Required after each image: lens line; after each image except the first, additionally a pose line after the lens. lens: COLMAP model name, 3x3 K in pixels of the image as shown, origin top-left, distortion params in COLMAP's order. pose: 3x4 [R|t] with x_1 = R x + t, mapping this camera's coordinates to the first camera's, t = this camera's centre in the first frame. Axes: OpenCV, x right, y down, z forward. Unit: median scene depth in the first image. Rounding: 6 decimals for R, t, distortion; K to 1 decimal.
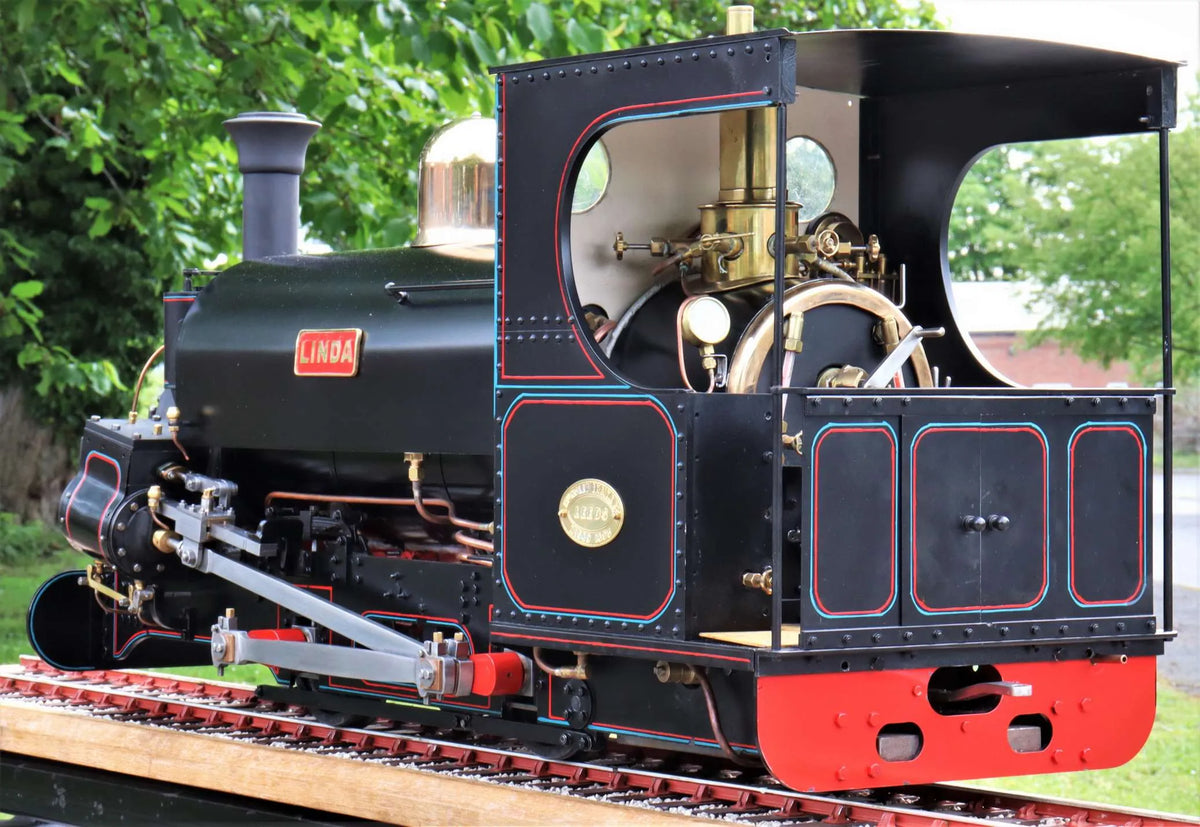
lens RADIAL K [[3544.6, 0, 600.0], [0, 3544.6, 413.5], [0, 0, 1]] dist [-0.222076, 0.510462]
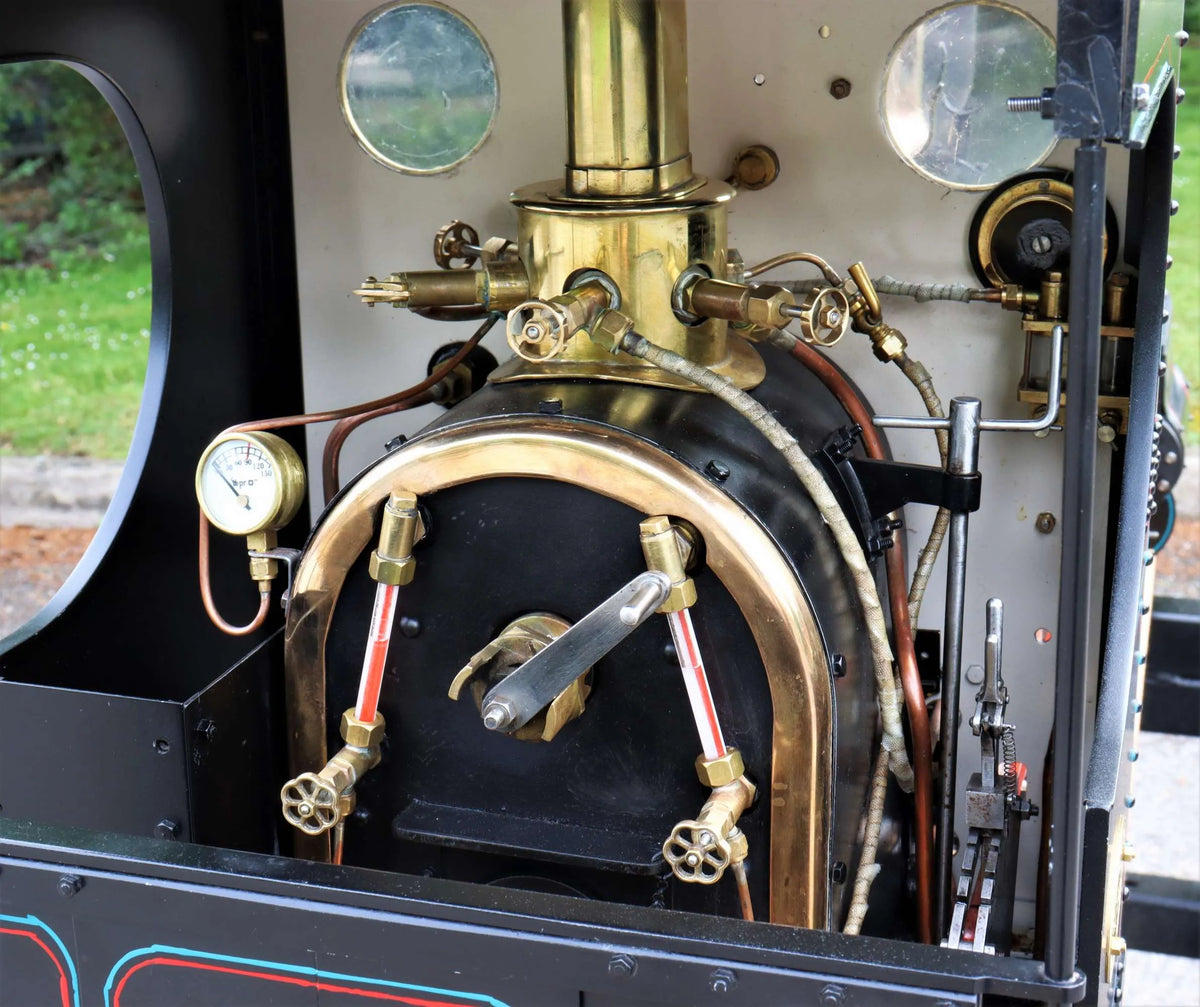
lens RADIAL K [[1964.6, 0, 619.4], [0, 1964.6, 538.8], [0, 0, 1]] dist [0.008118, 0.017158]
pose [[0.617887, 0.228831, -0.752231, 0.264554], [-0.000877, 0.956912, 0.290375, -0.097236], [0.786266, -0.178759, 0.591465, 0.893318]]
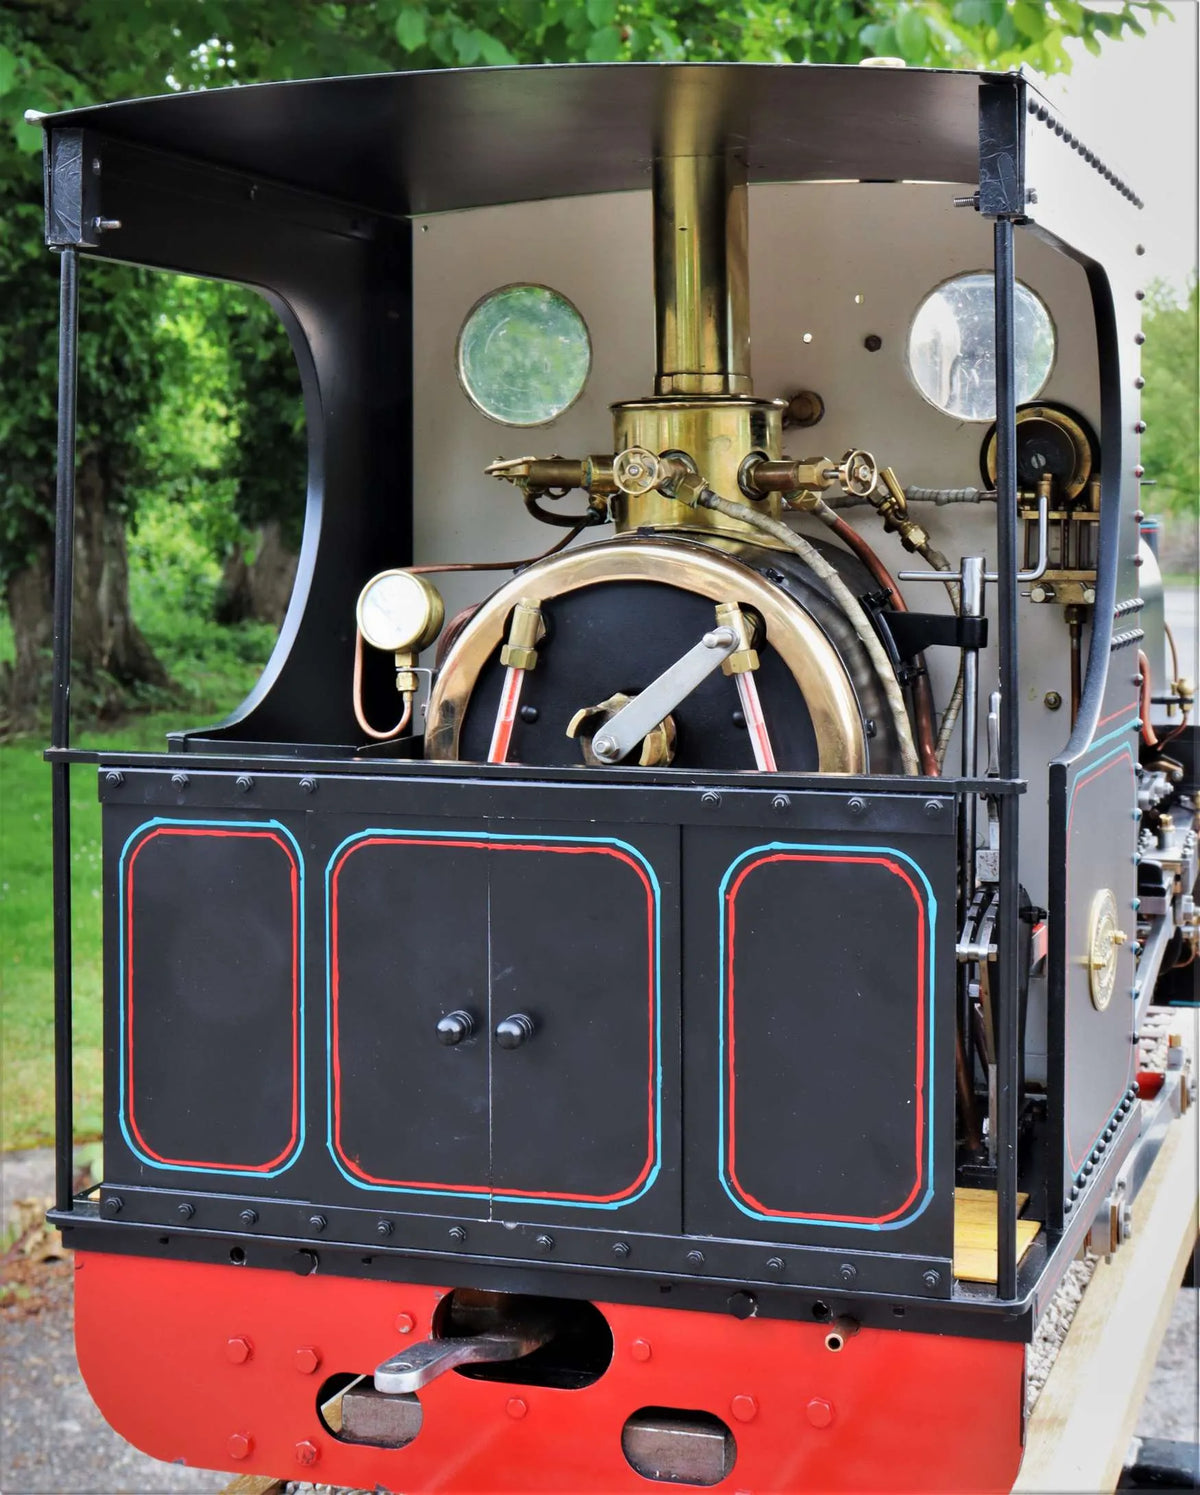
lens RADIAL K [[2769.1, 0, 600.0], [0, 2769.1, 747.5], [0, 0, 1]] dist [0.012093, 0.037272]
pose [[0.608972, 0.057214, -0.791125, 0.424533], [-0.010234, 0.997879, 0.064289, -0.034846], [0.793126, -0.031054, 0.608266, 0.753702]]
